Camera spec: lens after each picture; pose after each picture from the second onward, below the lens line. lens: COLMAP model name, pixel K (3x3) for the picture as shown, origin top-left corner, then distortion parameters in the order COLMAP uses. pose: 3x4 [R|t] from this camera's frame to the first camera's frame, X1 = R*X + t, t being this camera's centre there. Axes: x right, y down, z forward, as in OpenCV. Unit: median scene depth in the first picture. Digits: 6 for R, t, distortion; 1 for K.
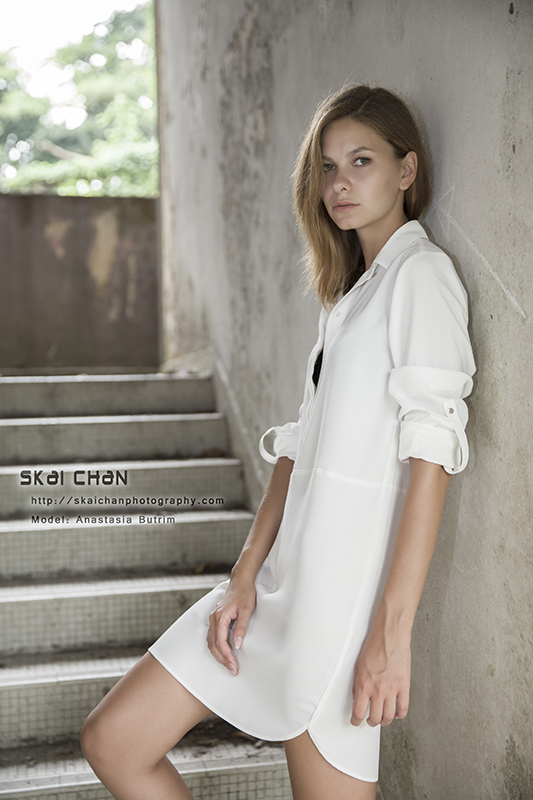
lens RADIAL K [[1095.9, 0, 266.5], [0, 1095.9, 400.0], [0, 0, 1]] dist [0.126651, 0.006052]
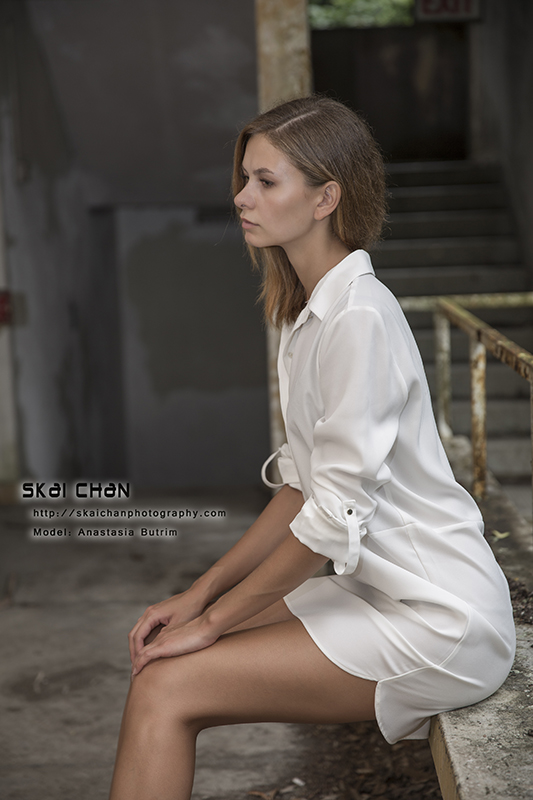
lens RADIAL K [[1442.4, 0, 266.5], [0, 1442.4, 400.0], [0, 0, 1]] dist [0.053653, 0.085068]
pose [[0.973007, 0.023811, -0.229542, 0.114172], [0.007007, 0.991156, 0.132518, 0.037476], [0.230667, -0.130550, 0.964235, -1.198035]]
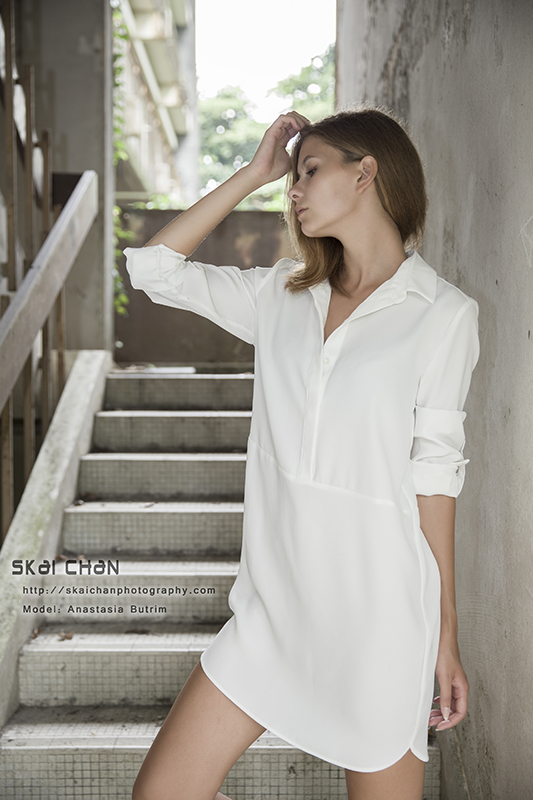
lens RADIAL K [[954.2, 0, 266.5], [0, 954.2, 400.0], [0, 0, 1]] dist [0.068057, 0.052441]
pose [[0.977220, 0.032770, -0.209685, 0.072743], [-0.028738, 0.999339, 0.022249, -0.021987], [0.210275, -0.015716, 0.977516, 0.057907]]
